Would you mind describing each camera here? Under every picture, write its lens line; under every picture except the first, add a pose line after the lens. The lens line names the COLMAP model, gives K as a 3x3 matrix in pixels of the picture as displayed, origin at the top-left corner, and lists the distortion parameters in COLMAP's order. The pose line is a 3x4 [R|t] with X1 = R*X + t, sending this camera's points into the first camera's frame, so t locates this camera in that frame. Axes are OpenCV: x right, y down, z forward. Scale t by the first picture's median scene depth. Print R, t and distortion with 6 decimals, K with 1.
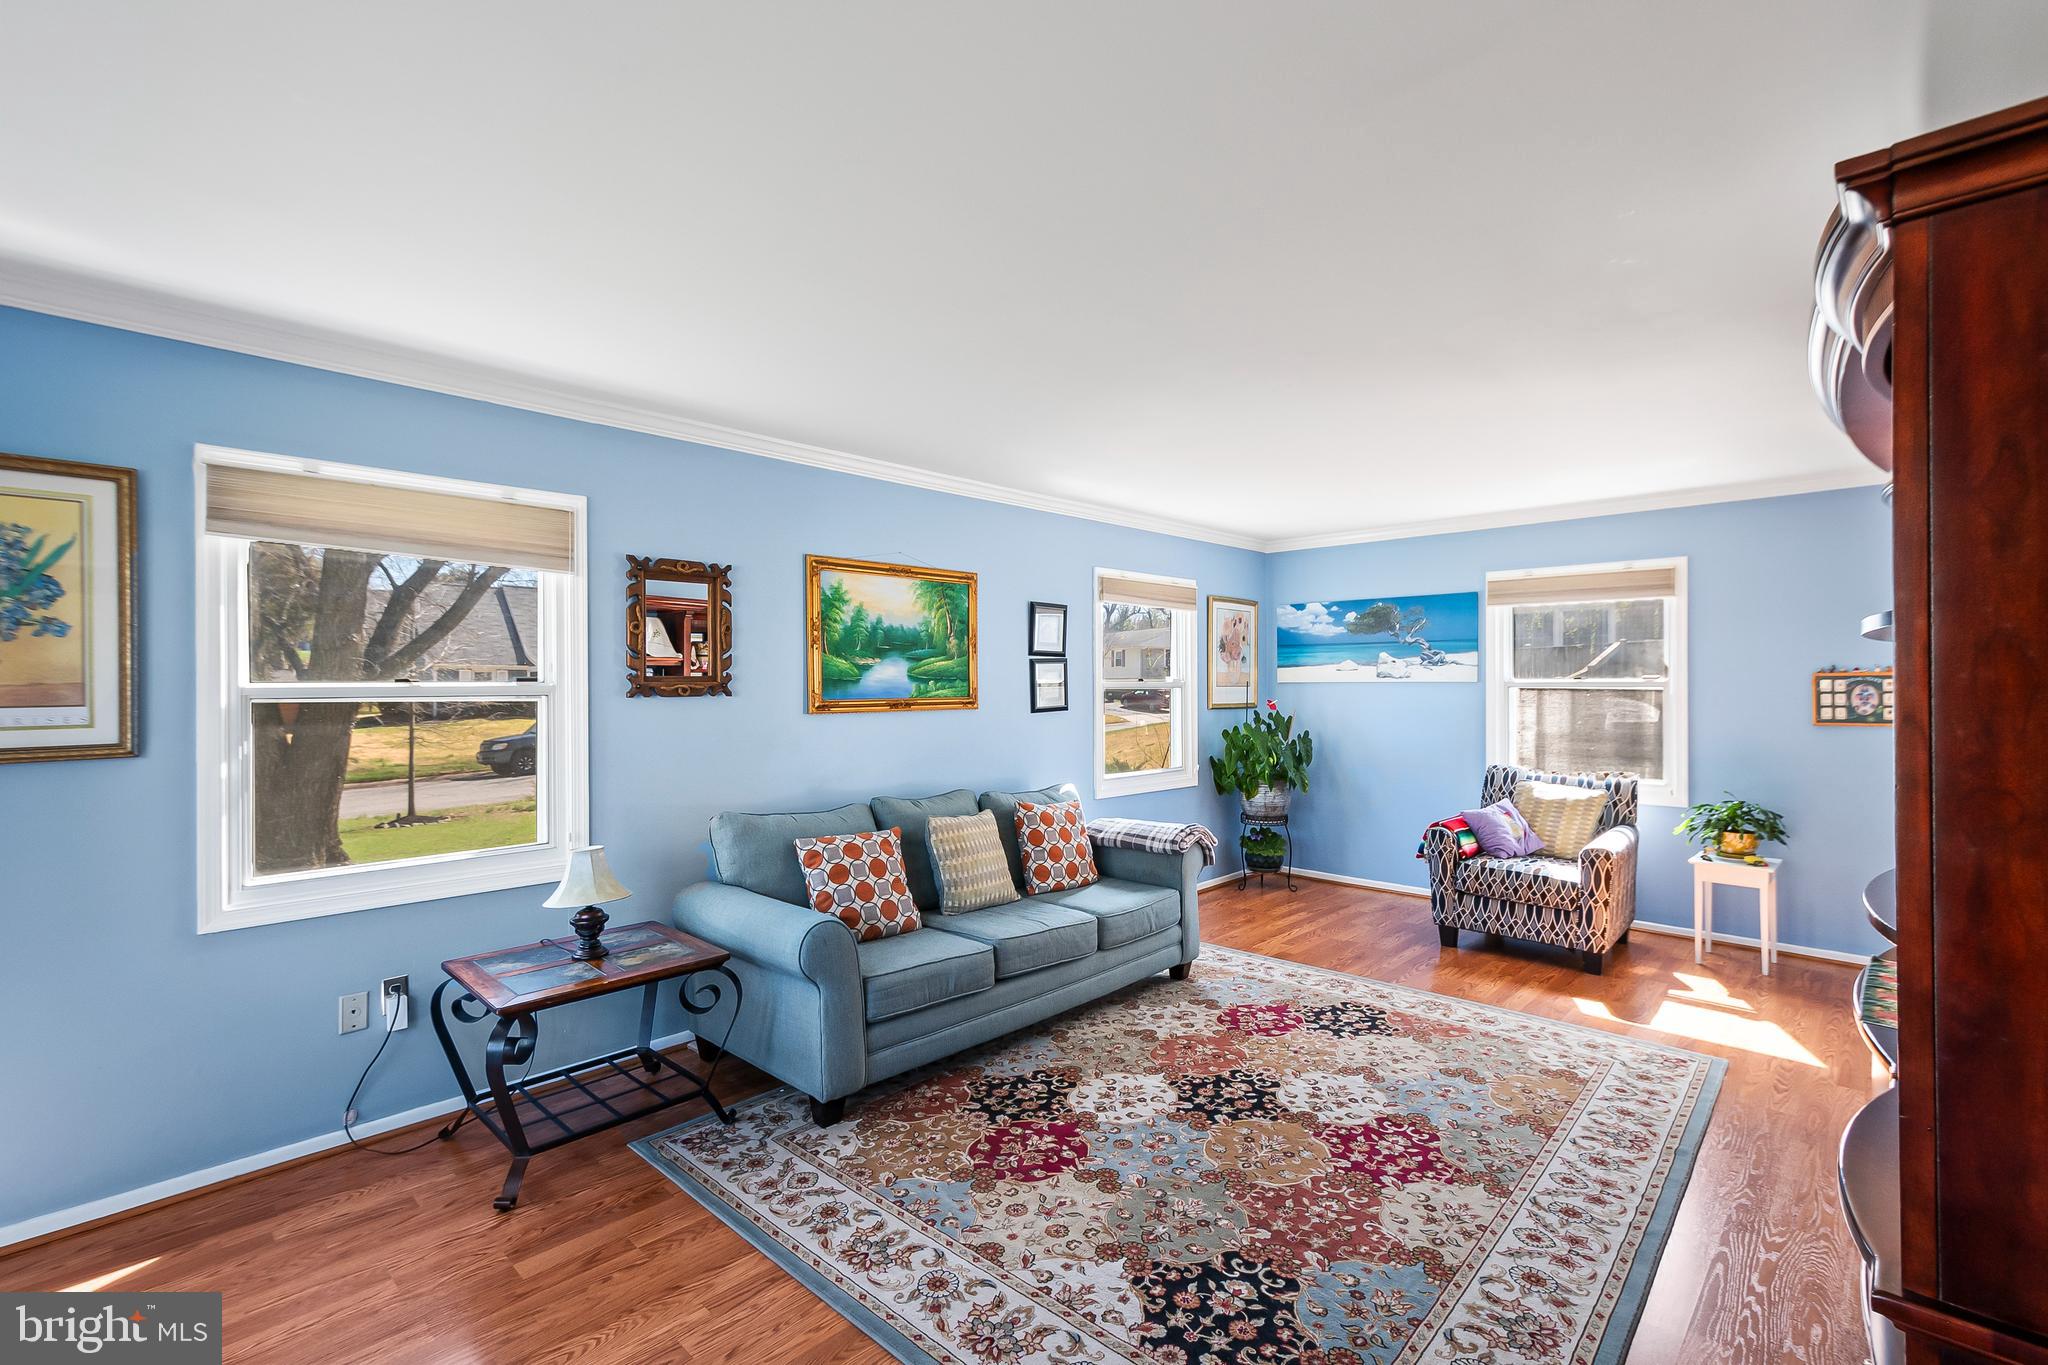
lens RADIAL K [[919.1, 0, 1045.7], [0, 919.1, 696.1], [0, 0, 1]] dist [0.002212, 0.000082]
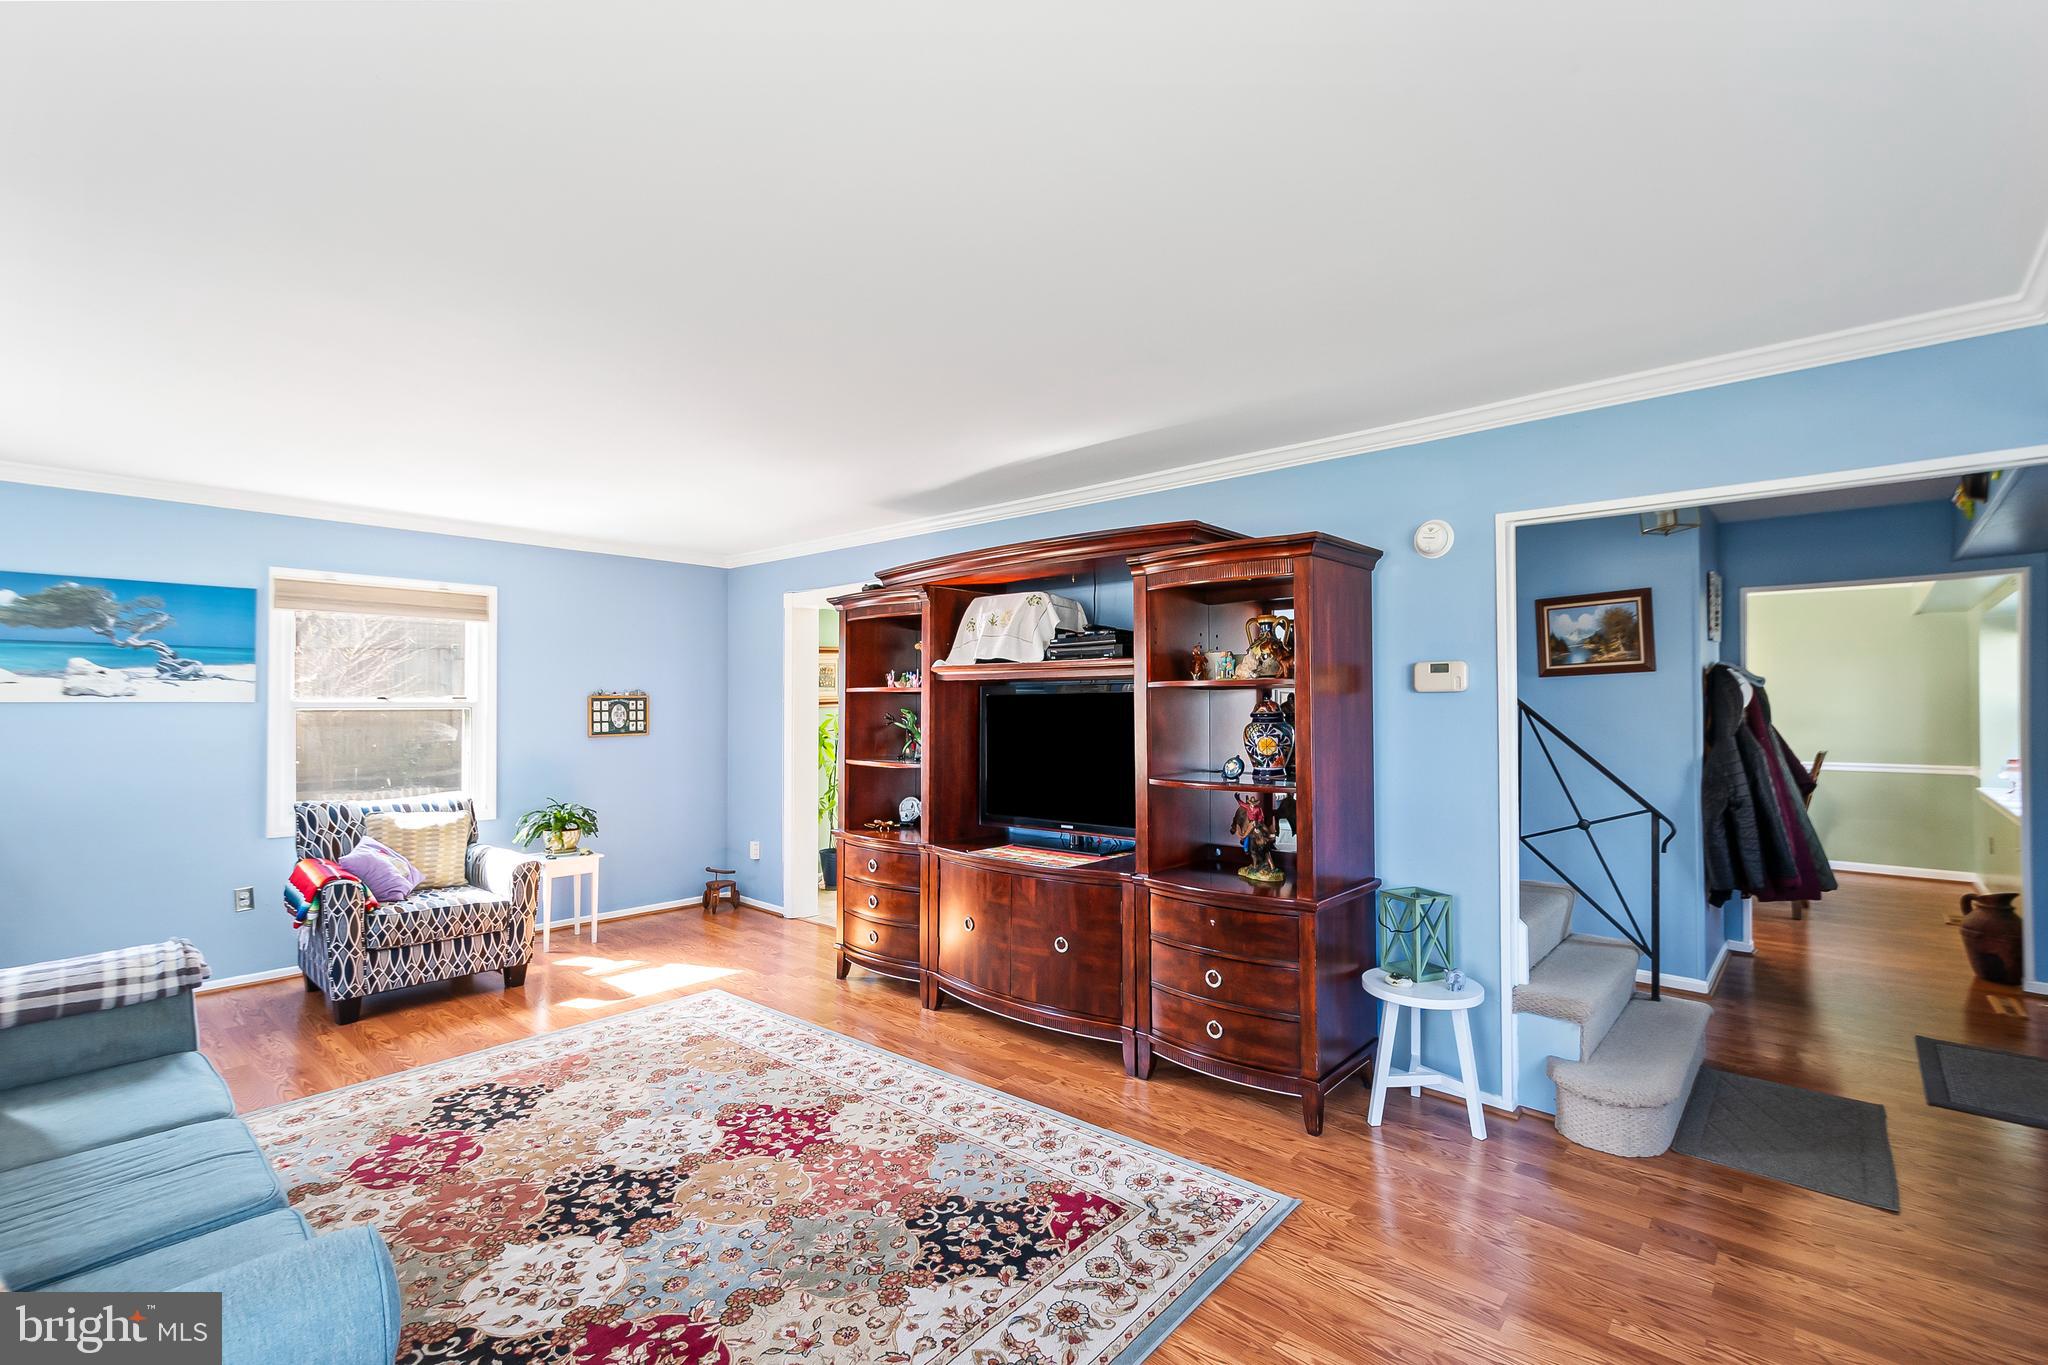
lens RADIAL K [[896.1, 0, 1067.6], [0, 896.1, 692.9], [0, 0, 1]] dist [0.011393, -0.000288]
pose [[-0.055336, 0.012362, 0.998391, -0.527239], [0.014573, 0.999827, -0.011572, -0.006307], [-0.998361, 0.013910, -0.055507, 0.513521]]
